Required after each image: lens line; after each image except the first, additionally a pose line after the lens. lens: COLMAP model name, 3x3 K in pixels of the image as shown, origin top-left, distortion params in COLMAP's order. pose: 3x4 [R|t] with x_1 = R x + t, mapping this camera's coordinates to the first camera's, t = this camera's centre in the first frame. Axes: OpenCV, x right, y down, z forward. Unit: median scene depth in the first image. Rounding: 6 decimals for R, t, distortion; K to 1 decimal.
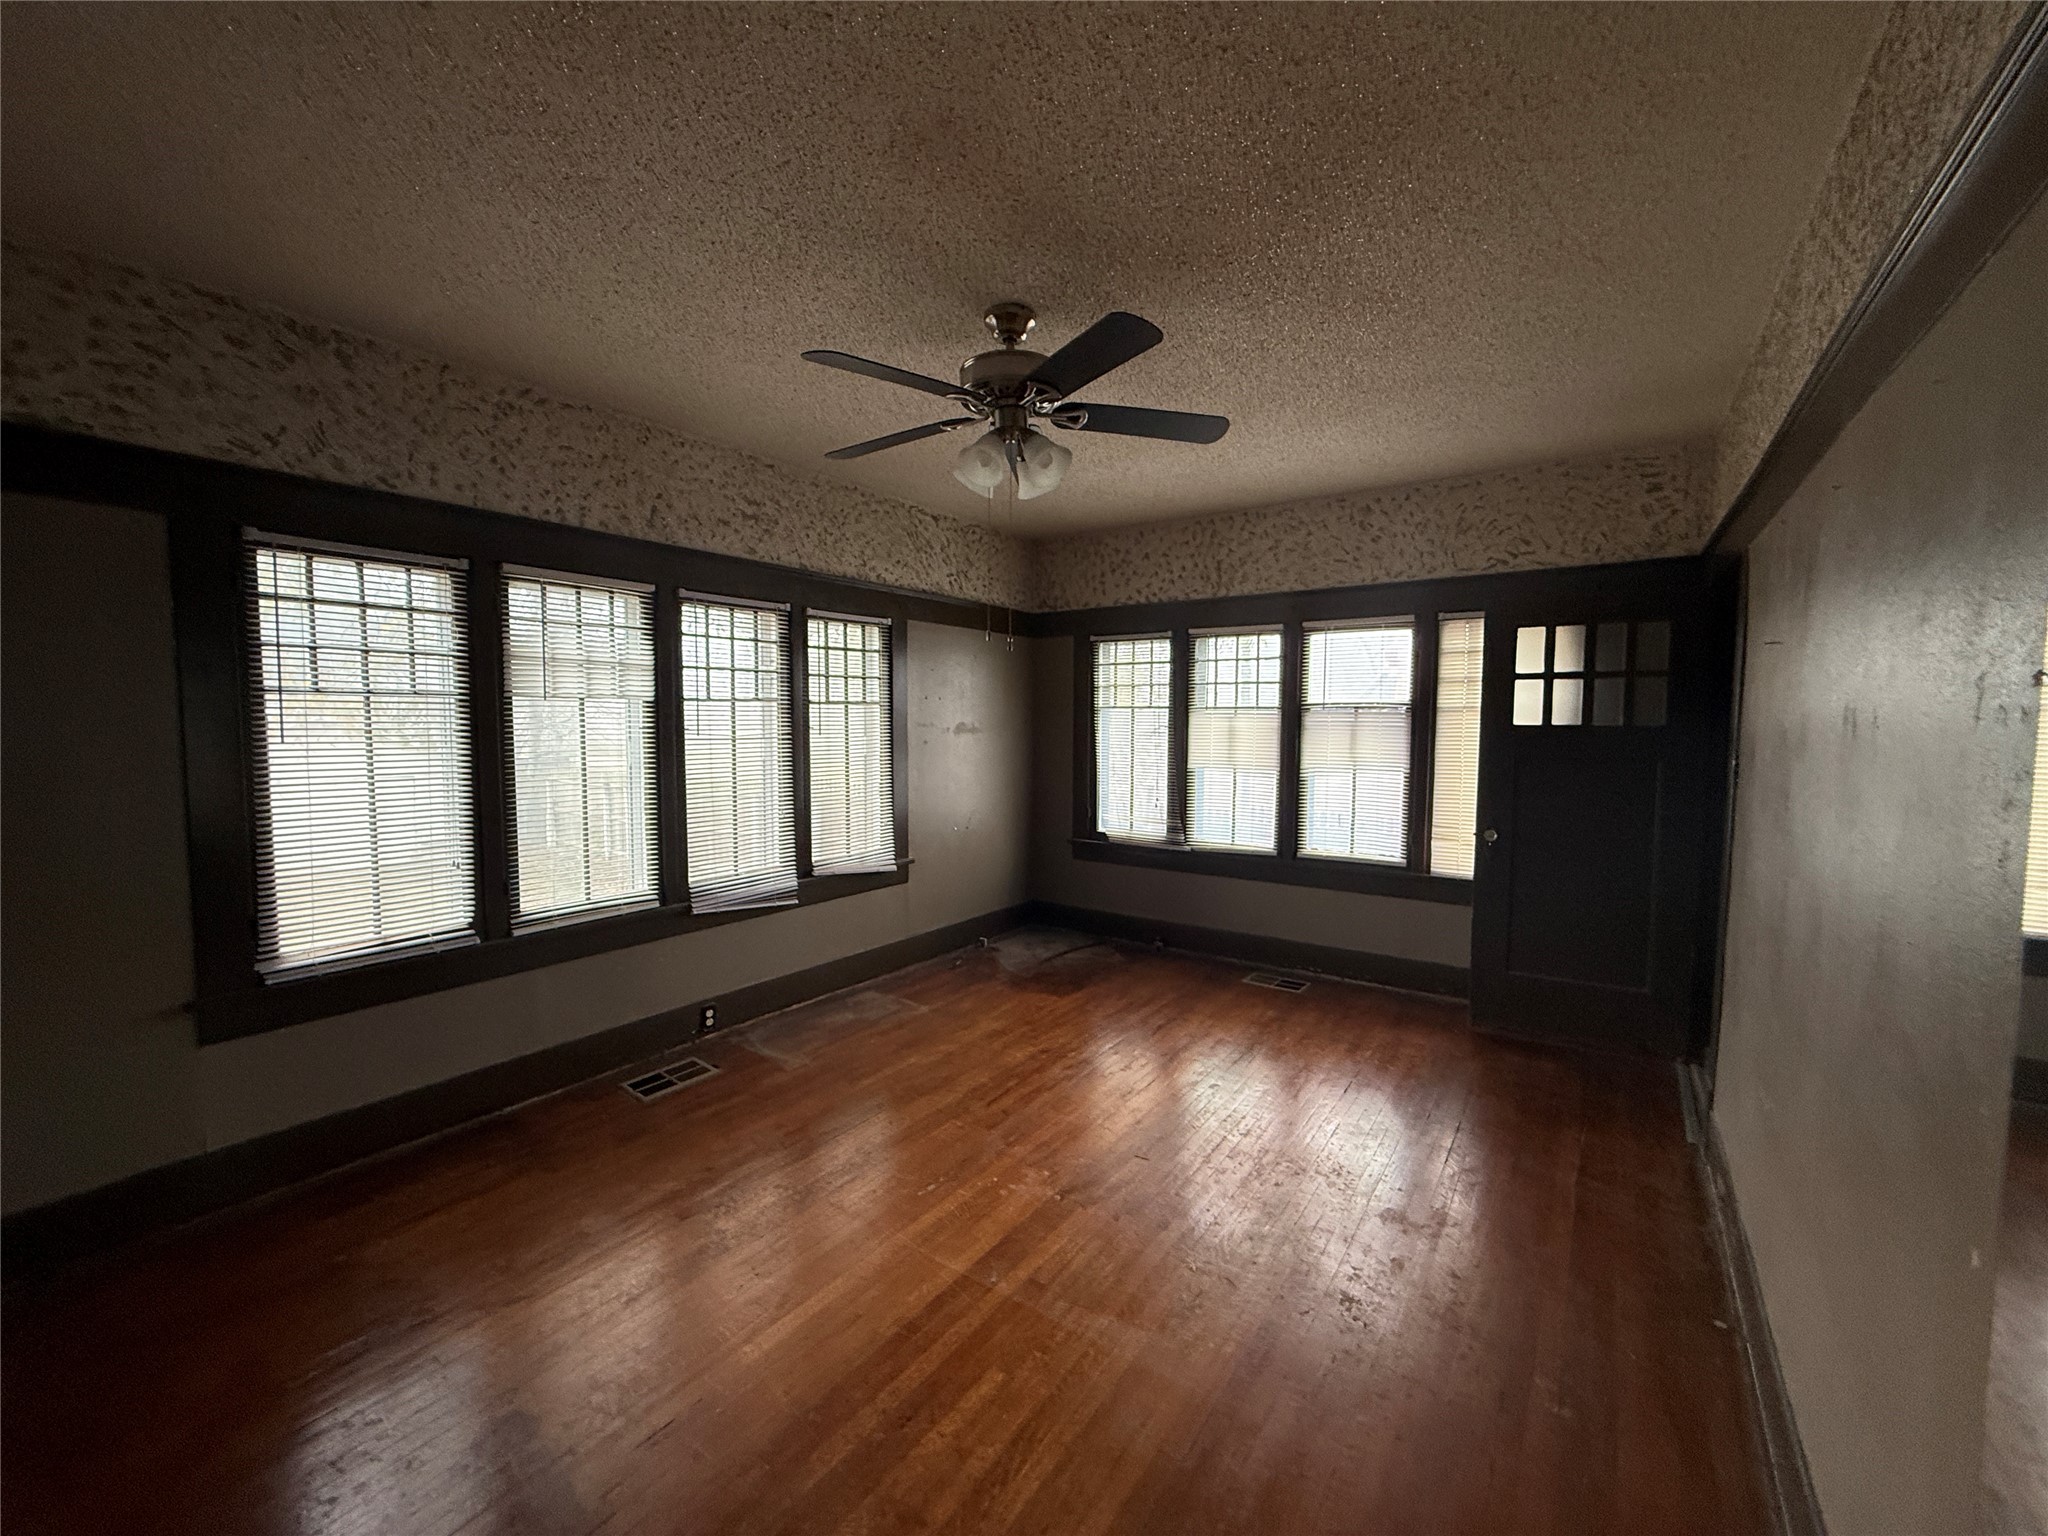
lens RADIAL K [[815.4, 0, 1021.2], [0, 815.4, 770.8], [0, 0, 1]] dist [0.000717, 0.000206]
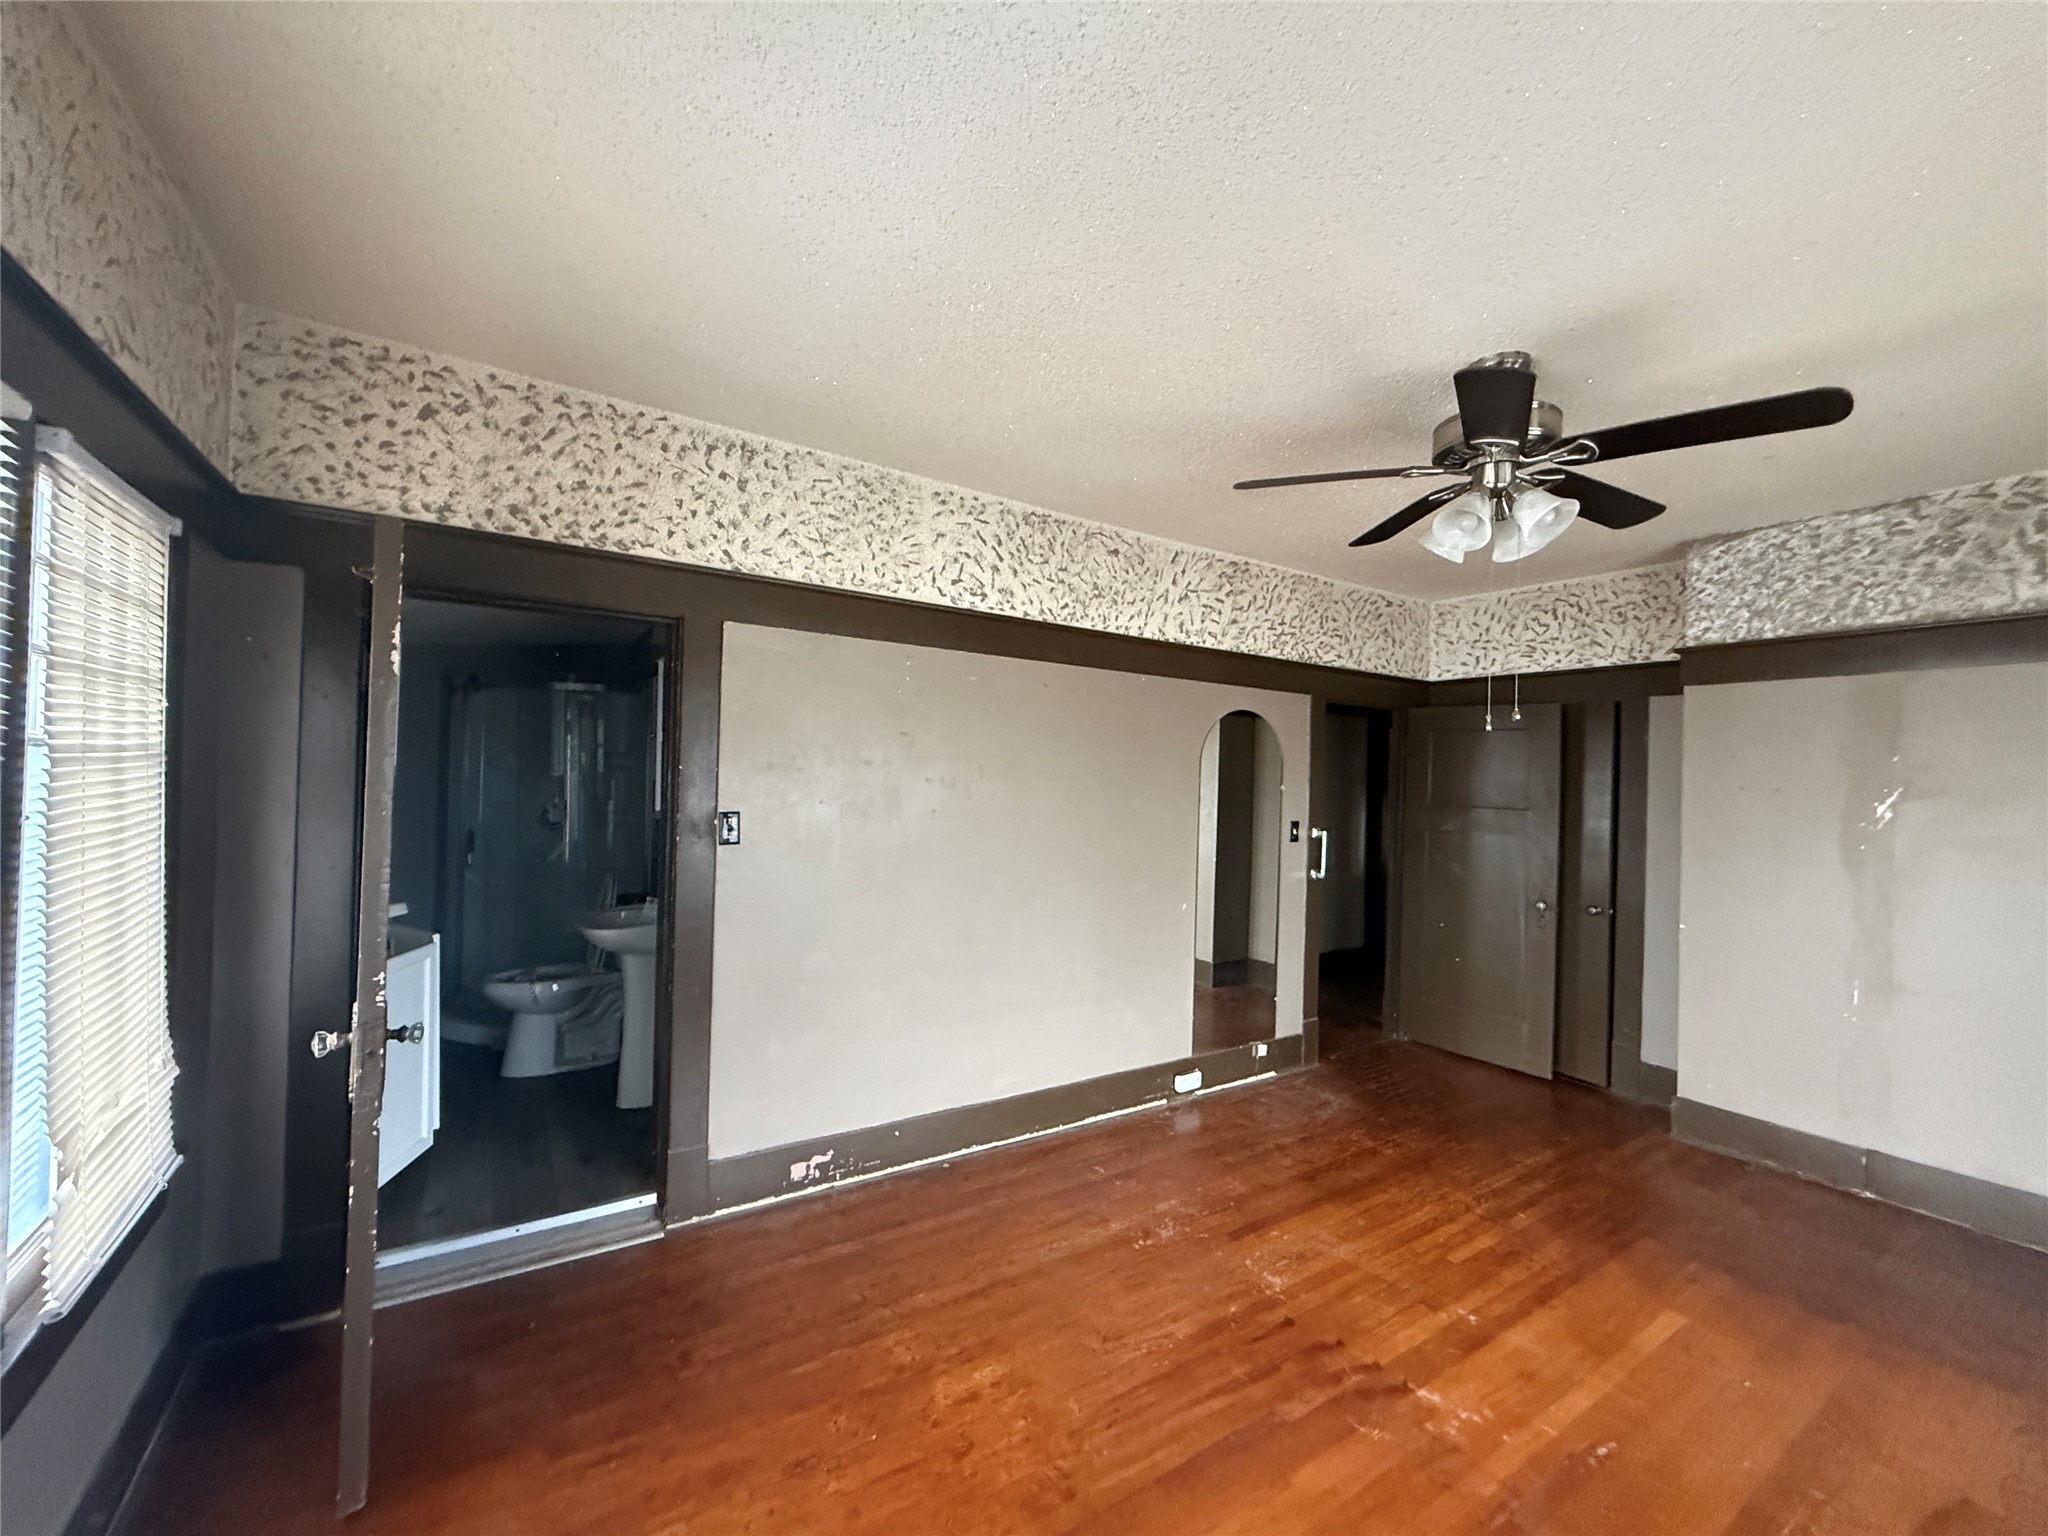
lens RADIAL K [[815.4, 0, 1021.2], [0, 815.4, 770.8], [0, 0, 1]] dist [0.000717, 0.000206]
pose [[-0.929811, -0.025435, 0.367158, 0.150487], [-0.004103, 0.998263, 0.058765, -0.175345], [-0.368015, 0.053134, -0.928300, 2.271030]]
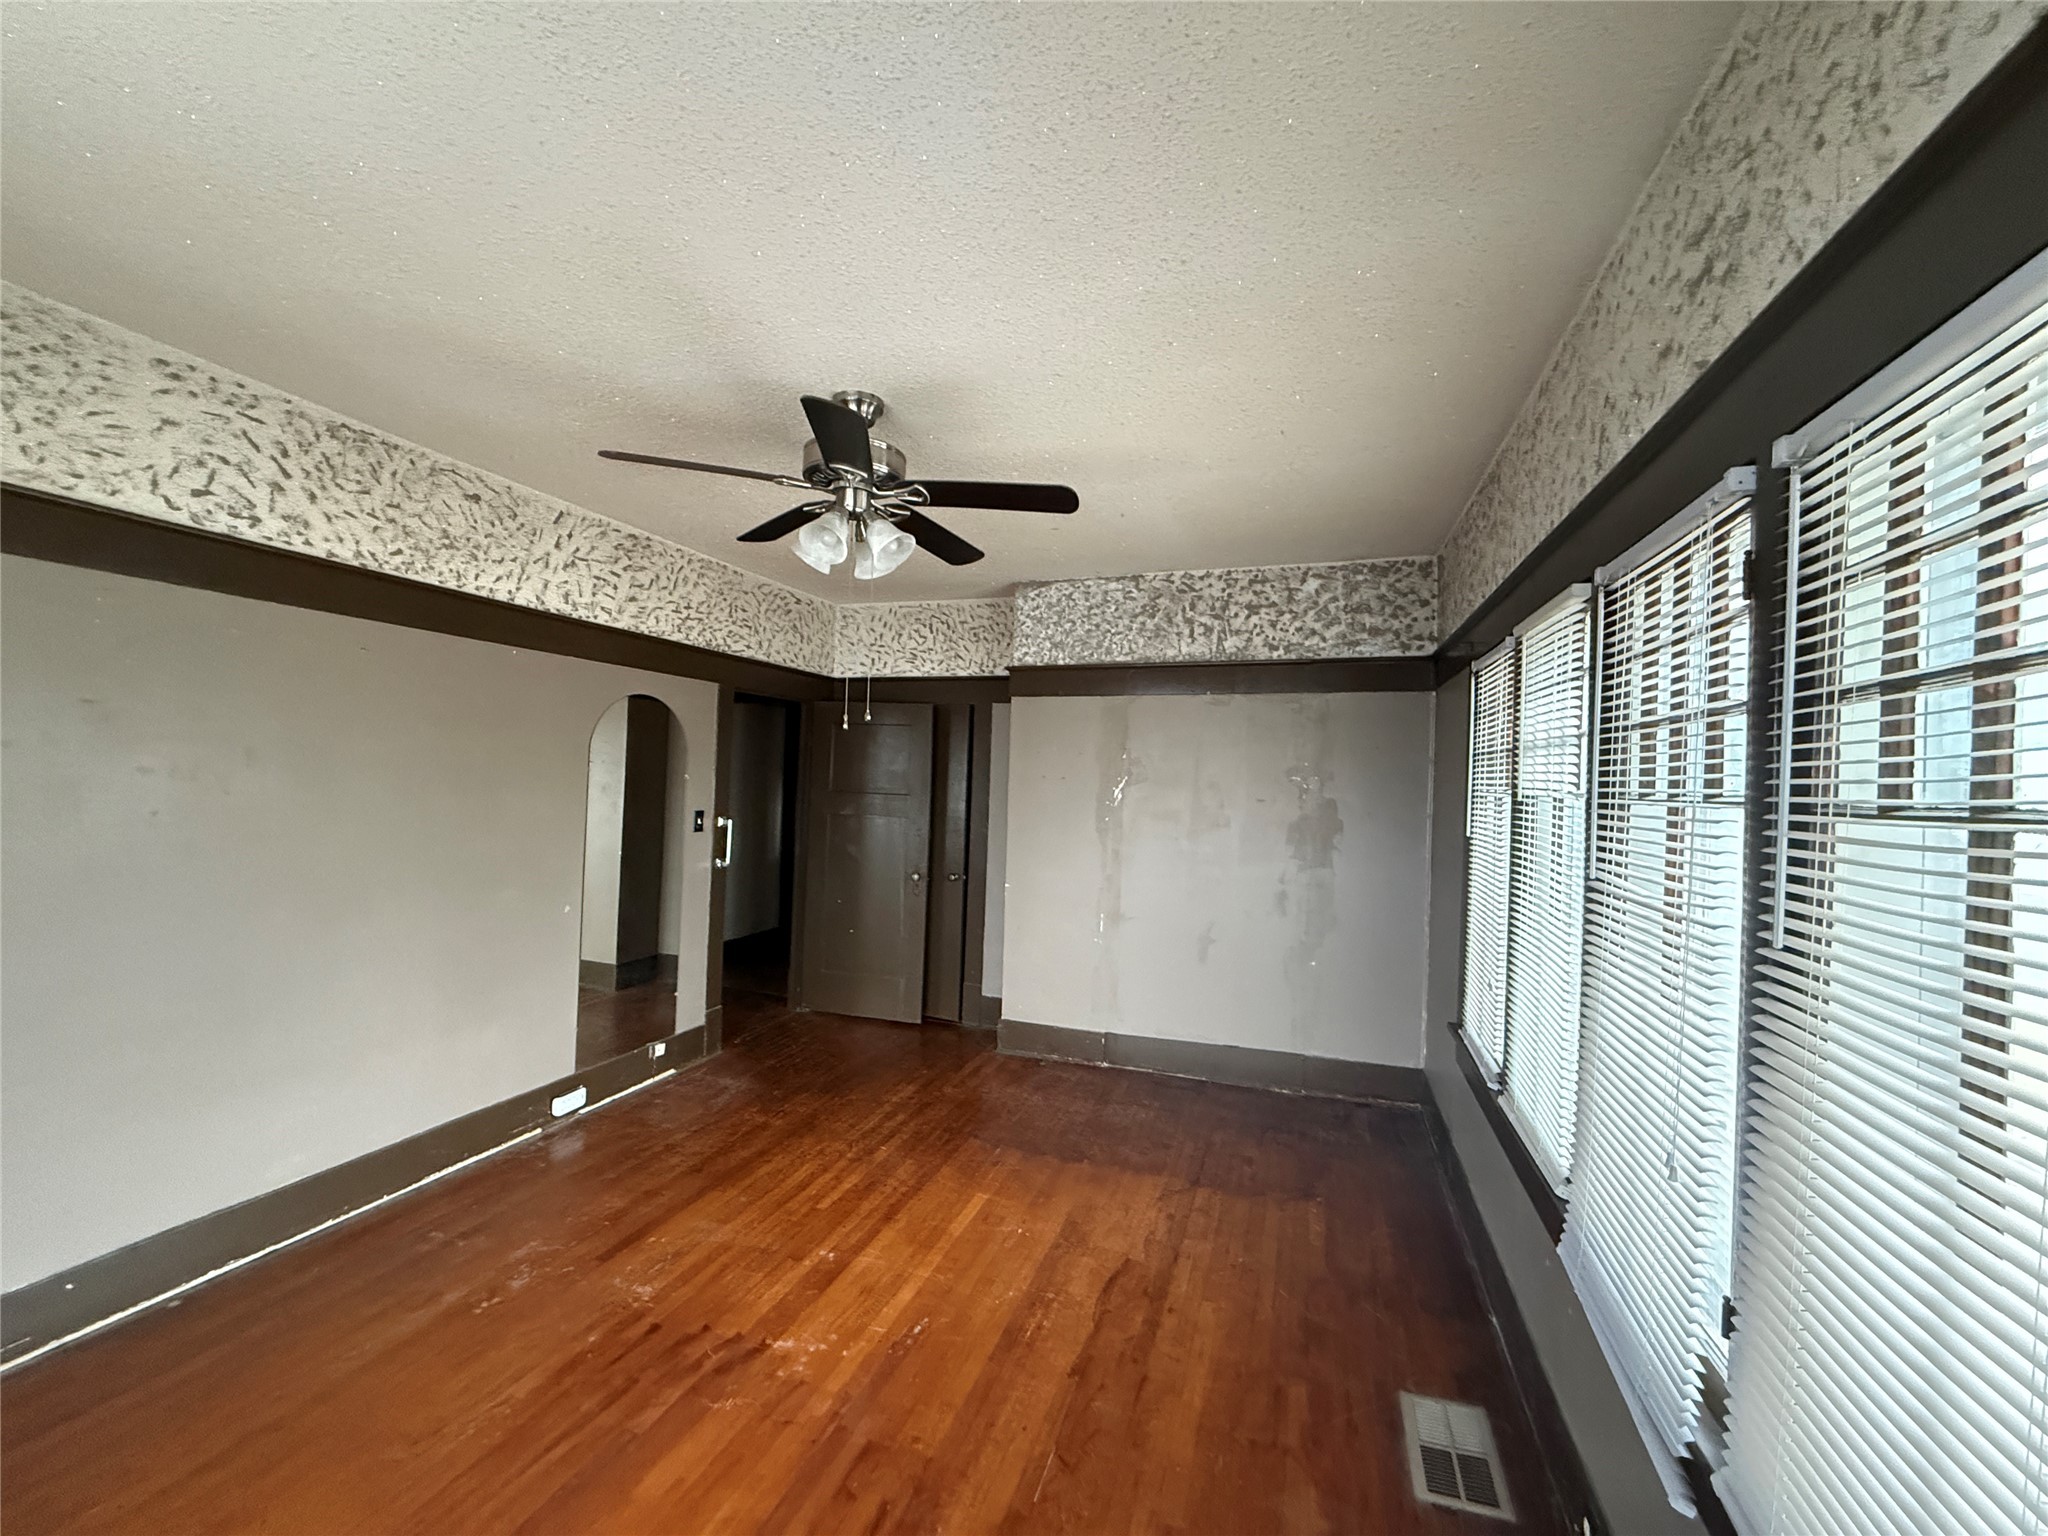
lens RADIAL K [[815.4, 0, 1021.2], [0, 815.4, 770.8], [0, 0, 1]] dist [0.000717, 0.000206]
pose [[-0.959266, -0.035187, -0.280305, 0.063579], [-0.053444, 0.996899, 0.057754, -0.188620], [0.277403, 0.070382, -0.958172, 2.267147]]
